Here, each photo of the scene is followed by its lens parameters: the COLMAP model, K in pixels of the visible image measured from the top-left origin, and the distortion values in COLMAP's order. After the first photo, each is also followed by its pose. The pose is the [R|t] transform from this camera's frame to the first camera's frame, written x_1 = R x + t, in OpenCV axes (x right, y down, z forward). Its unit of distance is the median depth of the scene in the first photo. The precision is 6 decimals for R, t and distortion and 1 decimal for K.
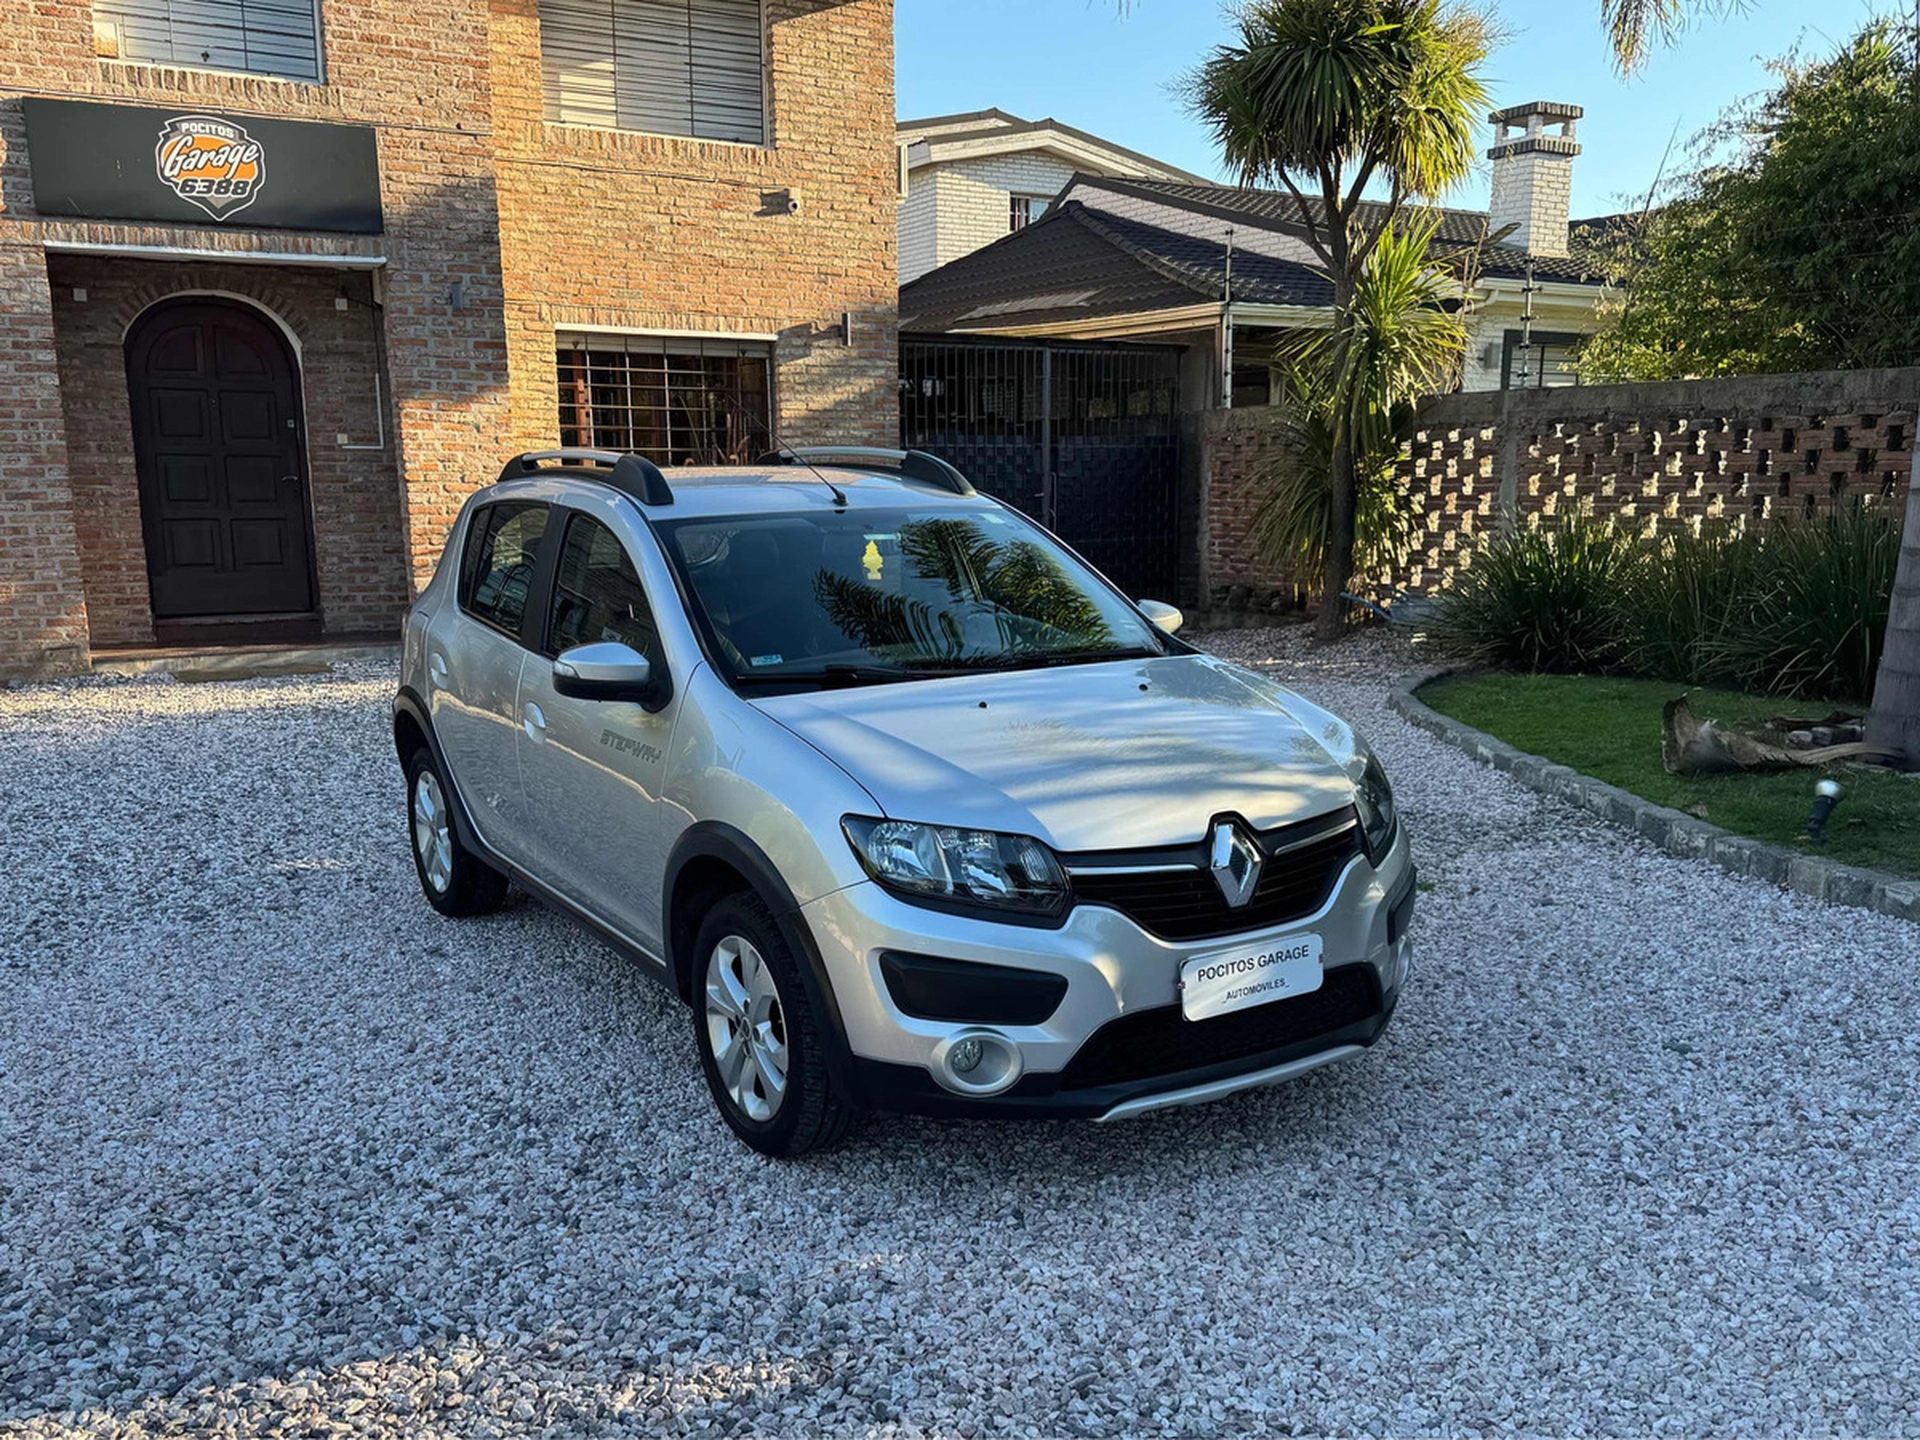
lens RADIAL K [[1792.3, 0, 956.2], [0, 1792.3, 868.1], [0, 0, 1]] dist [0.085463, -0.119056]
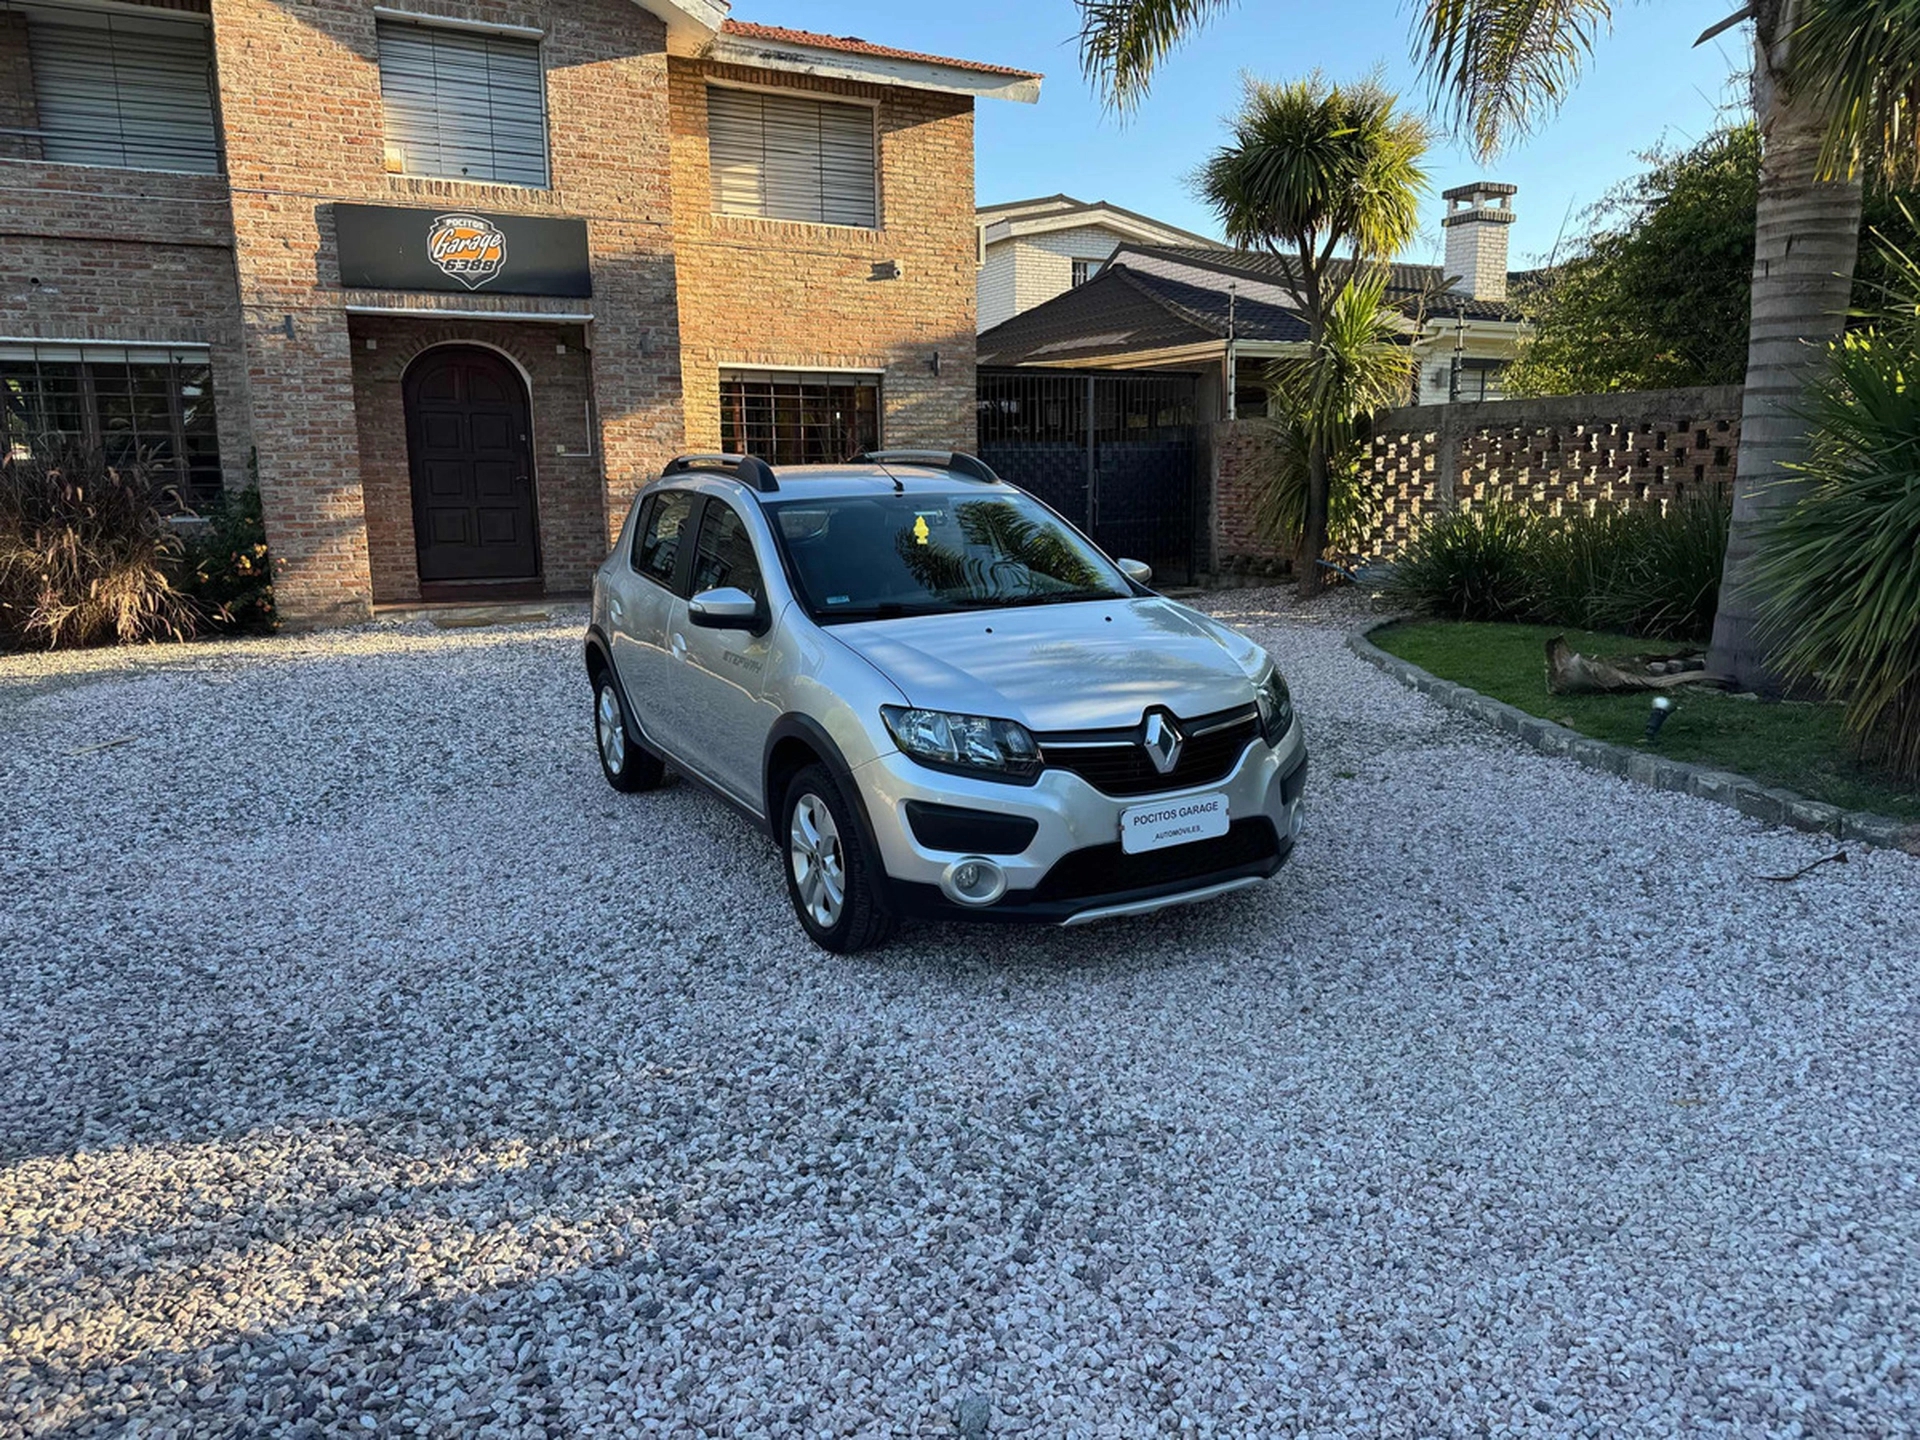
lens RADIAL K [[1425.2, 0, 960.0], [0, 1425.2, 720.0], [0, 0, 1]] dist [0.094234, -0.104052]
pose [[0.998269, 0.004054, -0.058671, 0.031418], [-0.006704, 0.998963, -0.045034, 0.015753], [0.058427, 0.045349, 0.997261, -0.057992]]
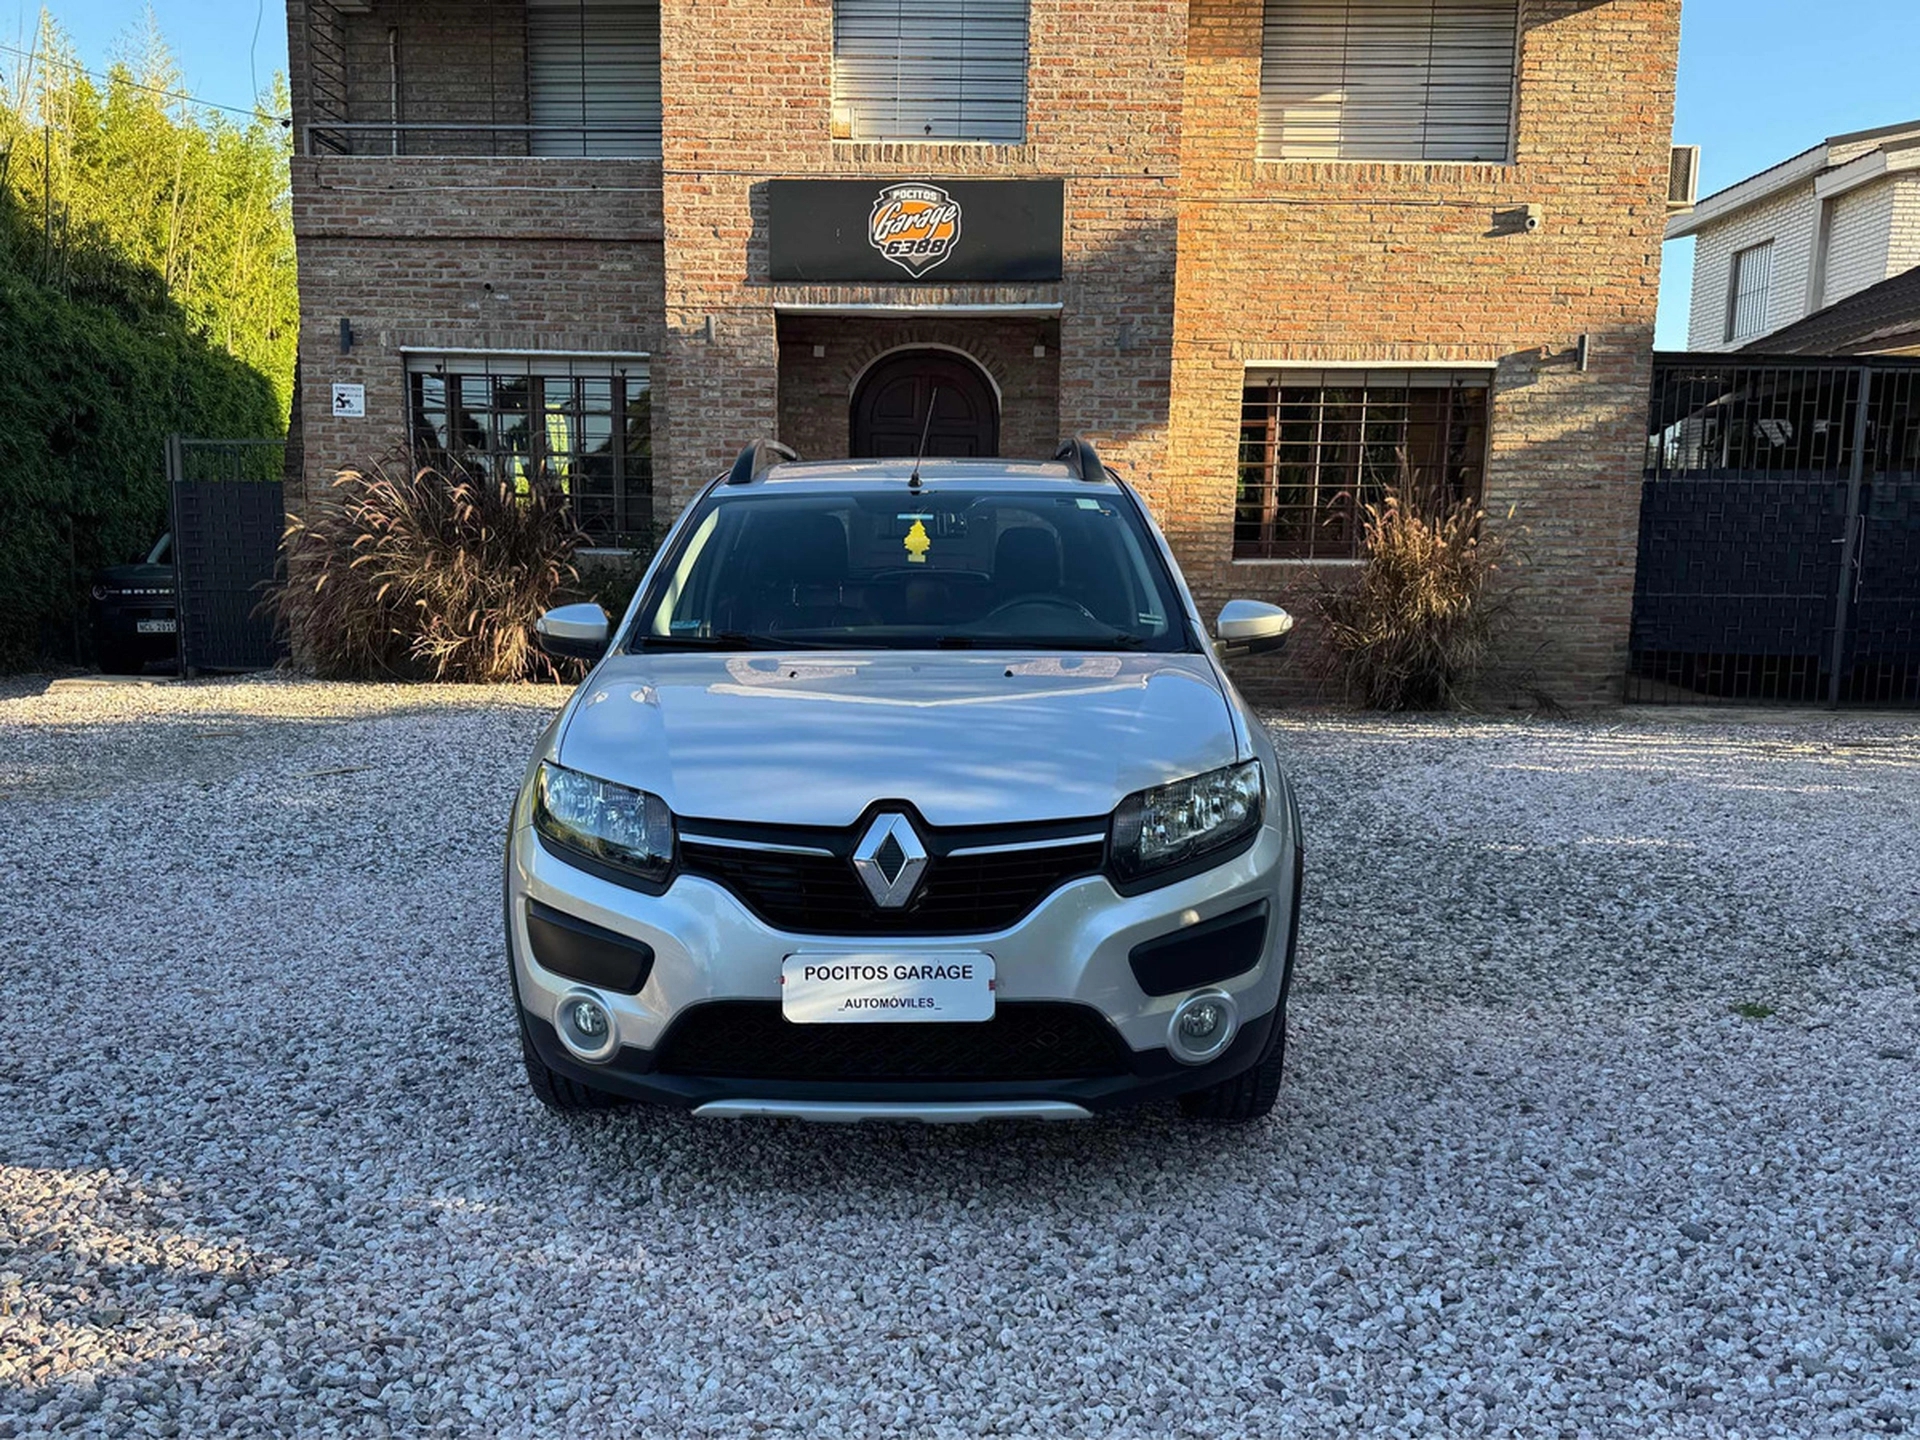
lens RADIAL K [[1774.4, 0, 919.8], [0, 1774.4, 855.7], [0, 0, 1]] dist [0.219895, -0.452320]
pose [[0.829210, 0.113605, -0.547271, 0.320575], [-0.139096, 0.990265, -0.005189, -0.000546], [0.541354, 0.080426, 0.836940, 0.139973]]
